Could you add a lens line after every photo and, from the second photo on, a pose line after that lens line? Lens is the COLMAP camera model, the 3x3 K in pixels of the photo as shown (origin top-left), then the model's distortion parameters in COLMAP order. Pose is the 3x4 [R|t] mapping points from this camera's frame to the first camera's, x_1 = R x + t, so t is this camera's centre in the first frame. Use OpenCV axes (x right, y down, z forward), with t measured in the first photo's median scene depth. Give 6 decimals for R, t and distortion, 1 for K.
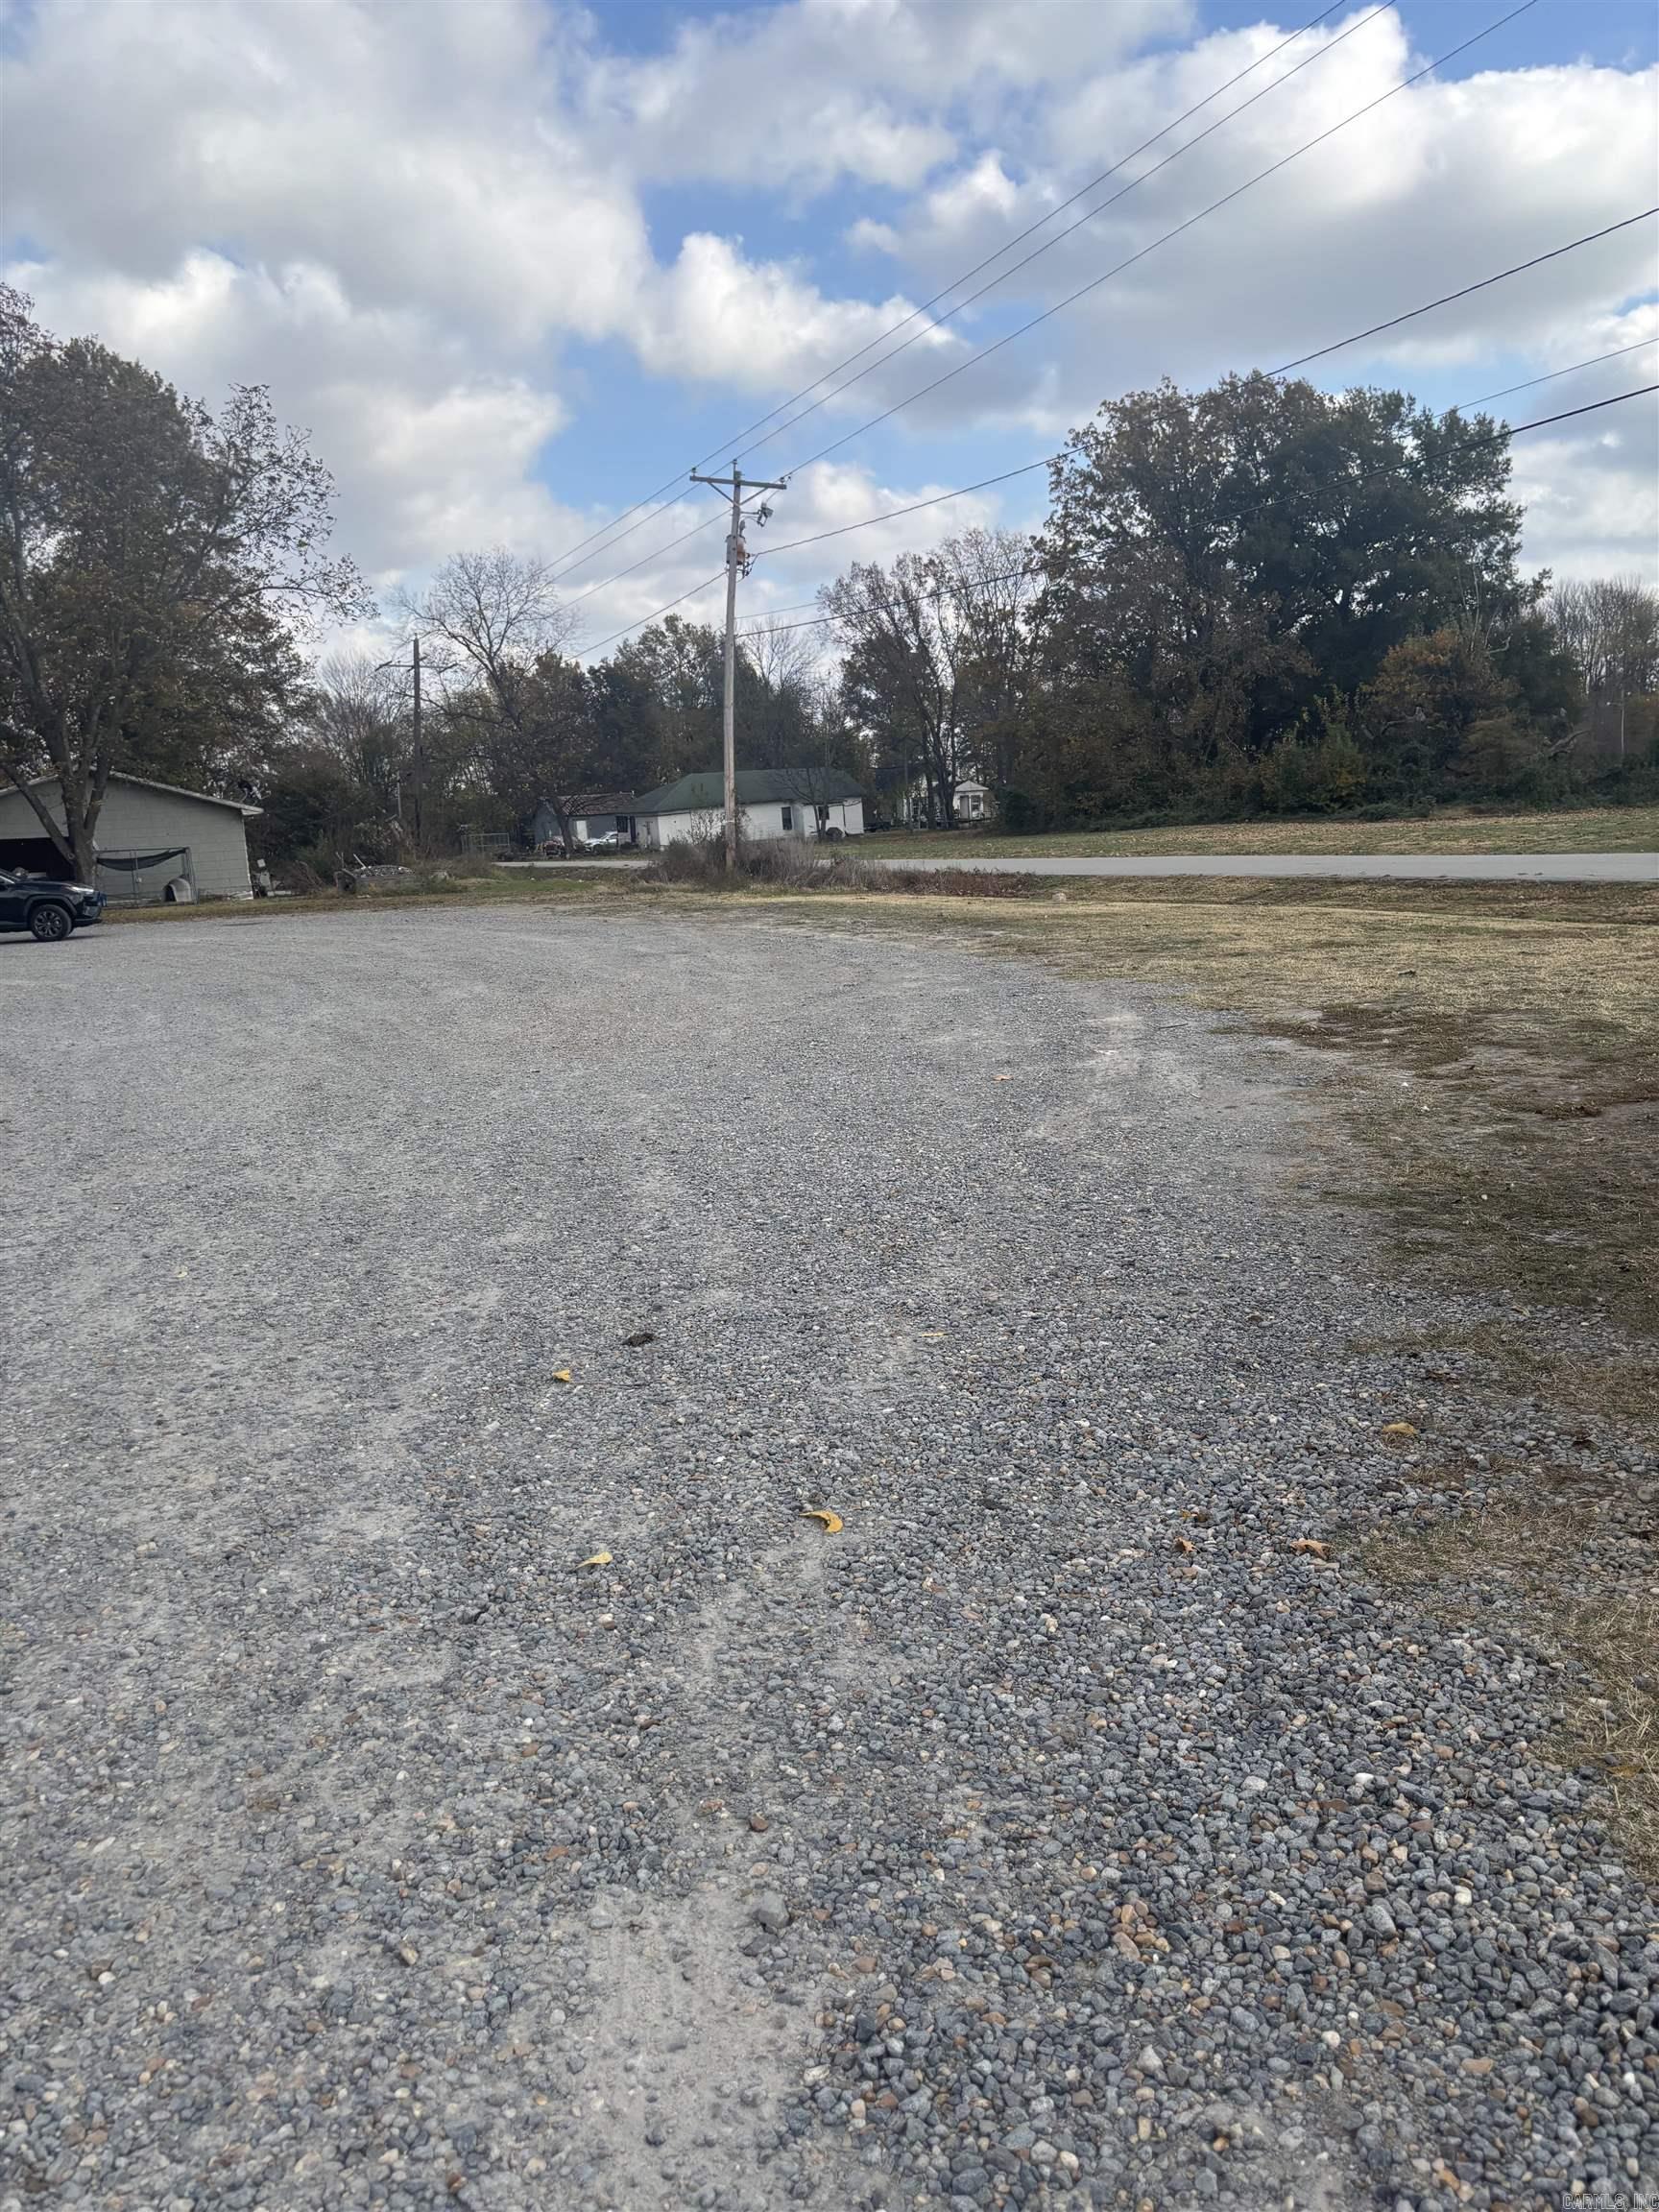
lens RADIAL K [[1678.7, 0, 830.8], [0, 1678.7, 1109.9], [0, 0, 1]] dist [-0.006045, -0.008422]
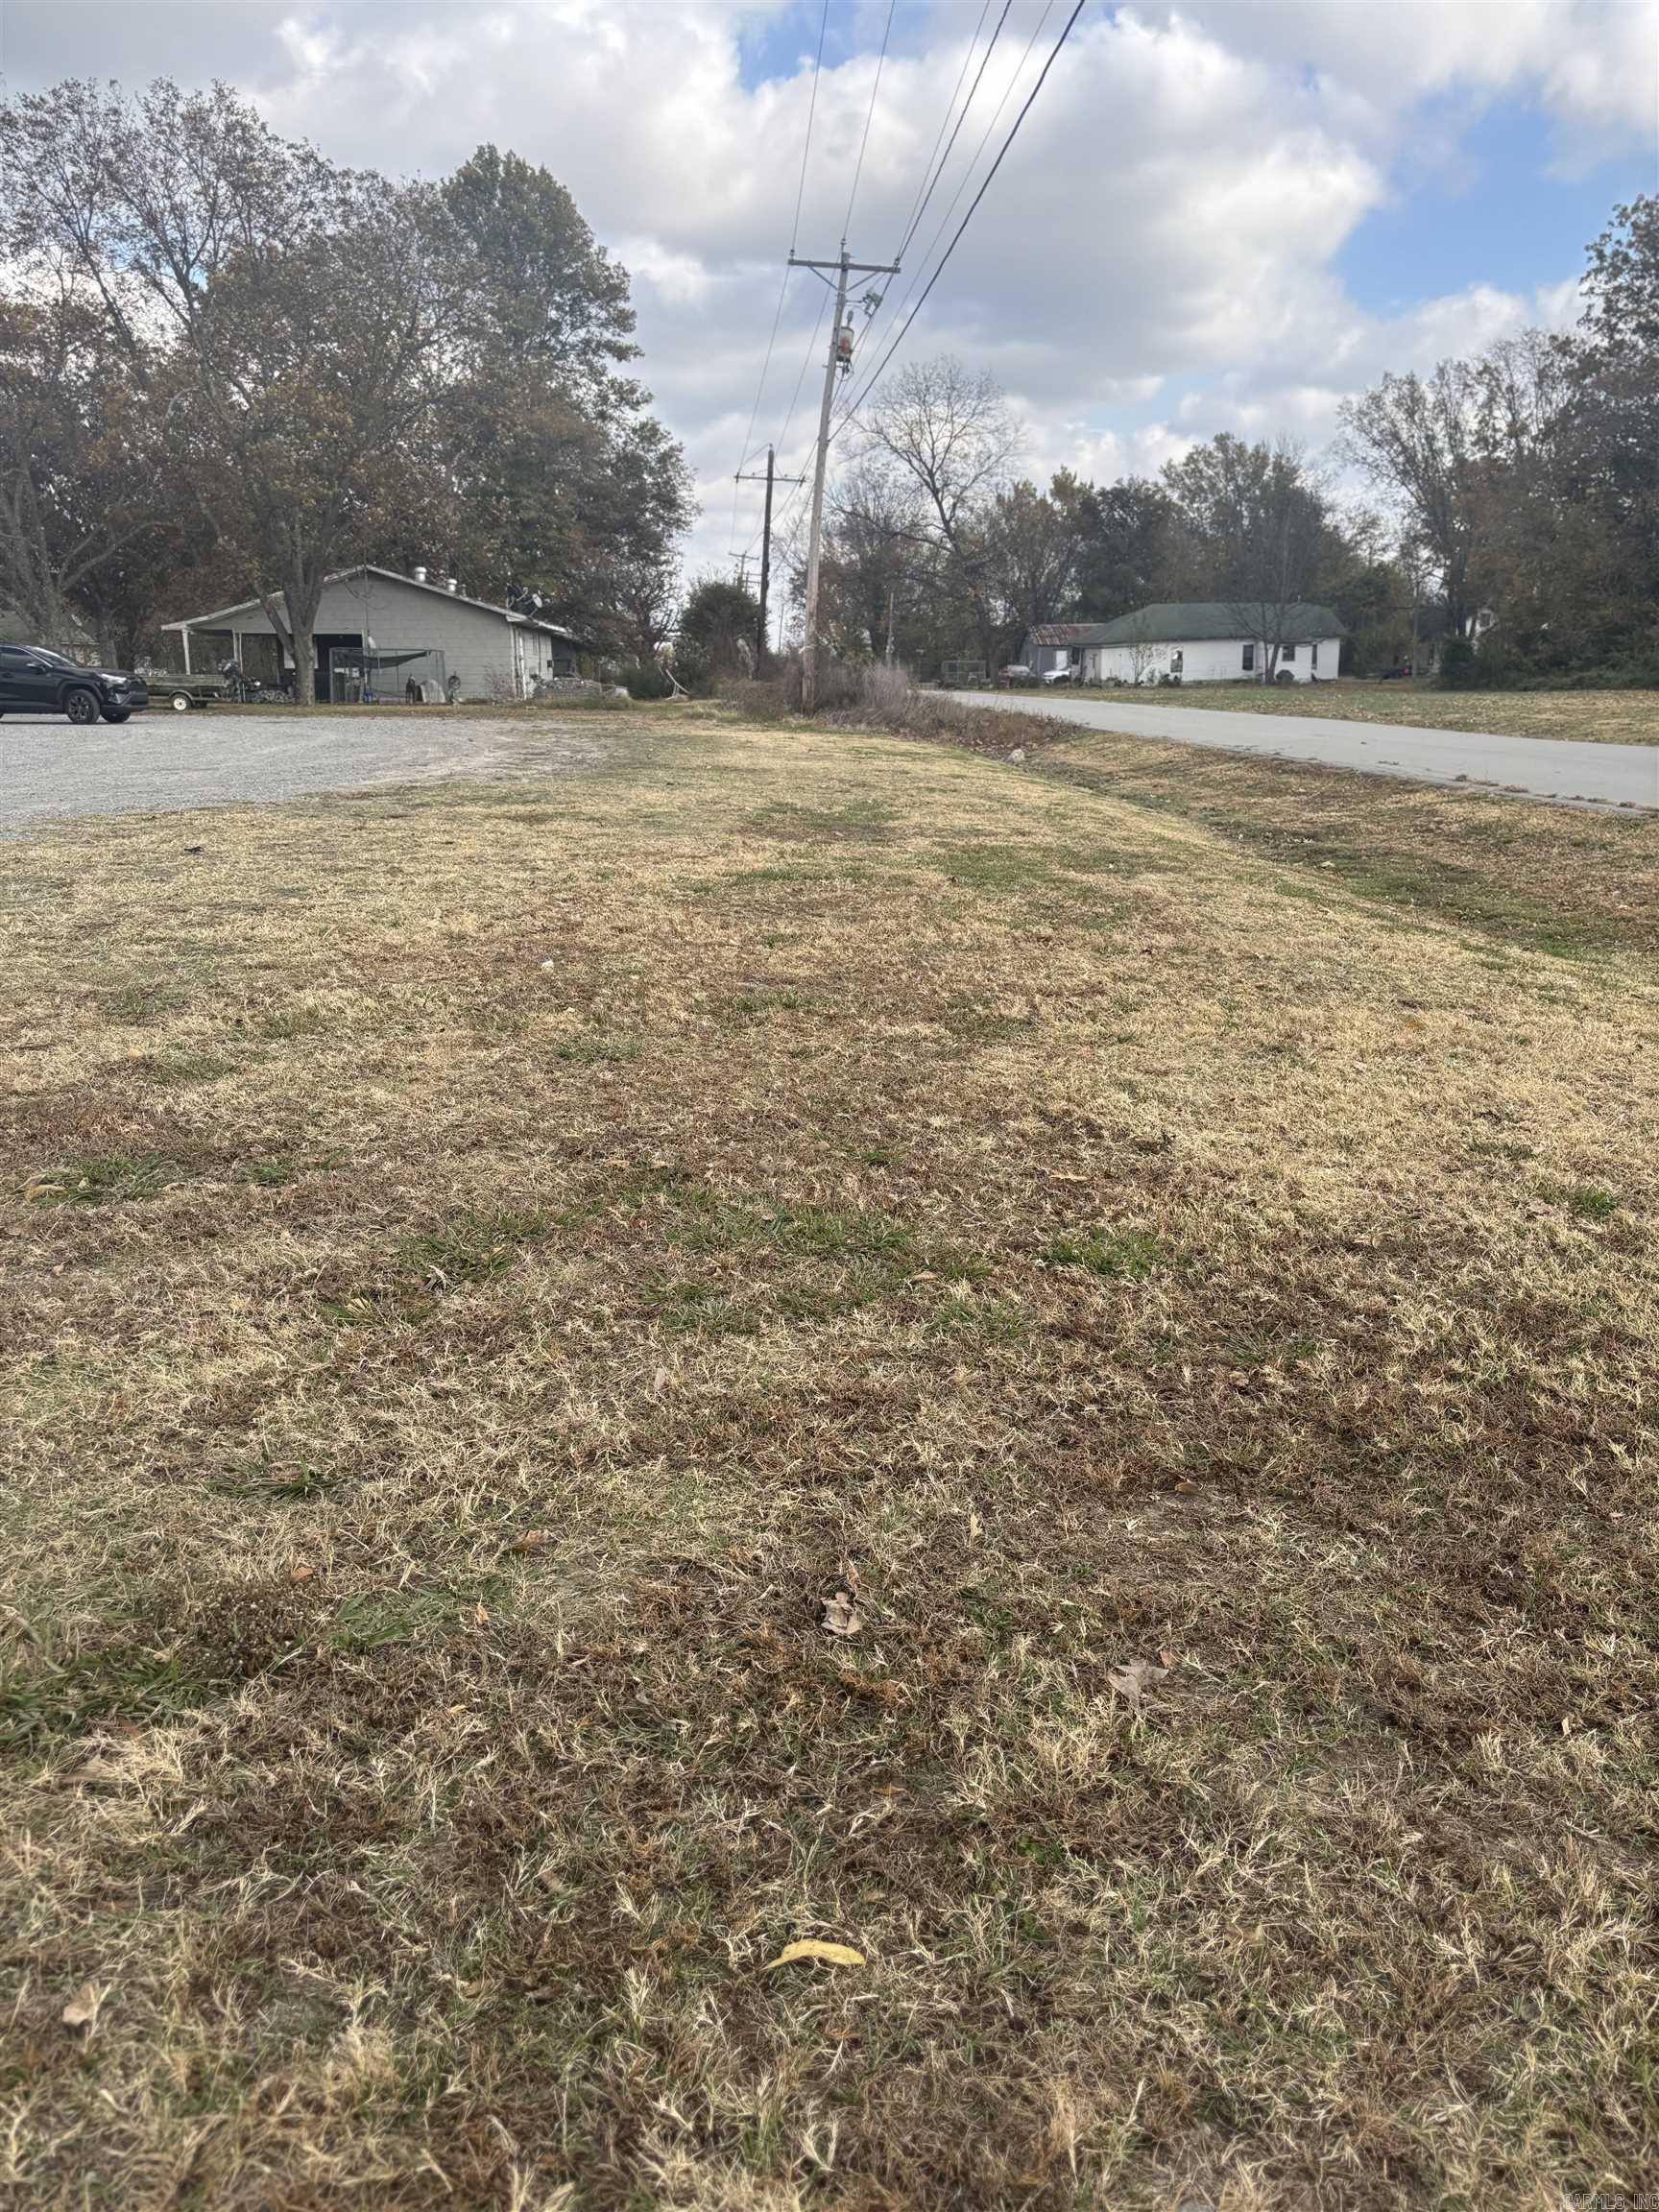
lens RADIAL K [[1678.7, 0, 829.5], [0, 1678.7, 1101.7], [0, 0, 1]] dist [-0.006045, -0.008422]
pose [[0.922840, 0.145670, -0.356576, 0.139859], [-0.112966, 0.987379, 0.111006, -0.011784], [0.368245, -0.062160, 0.927648, 0.054906]]
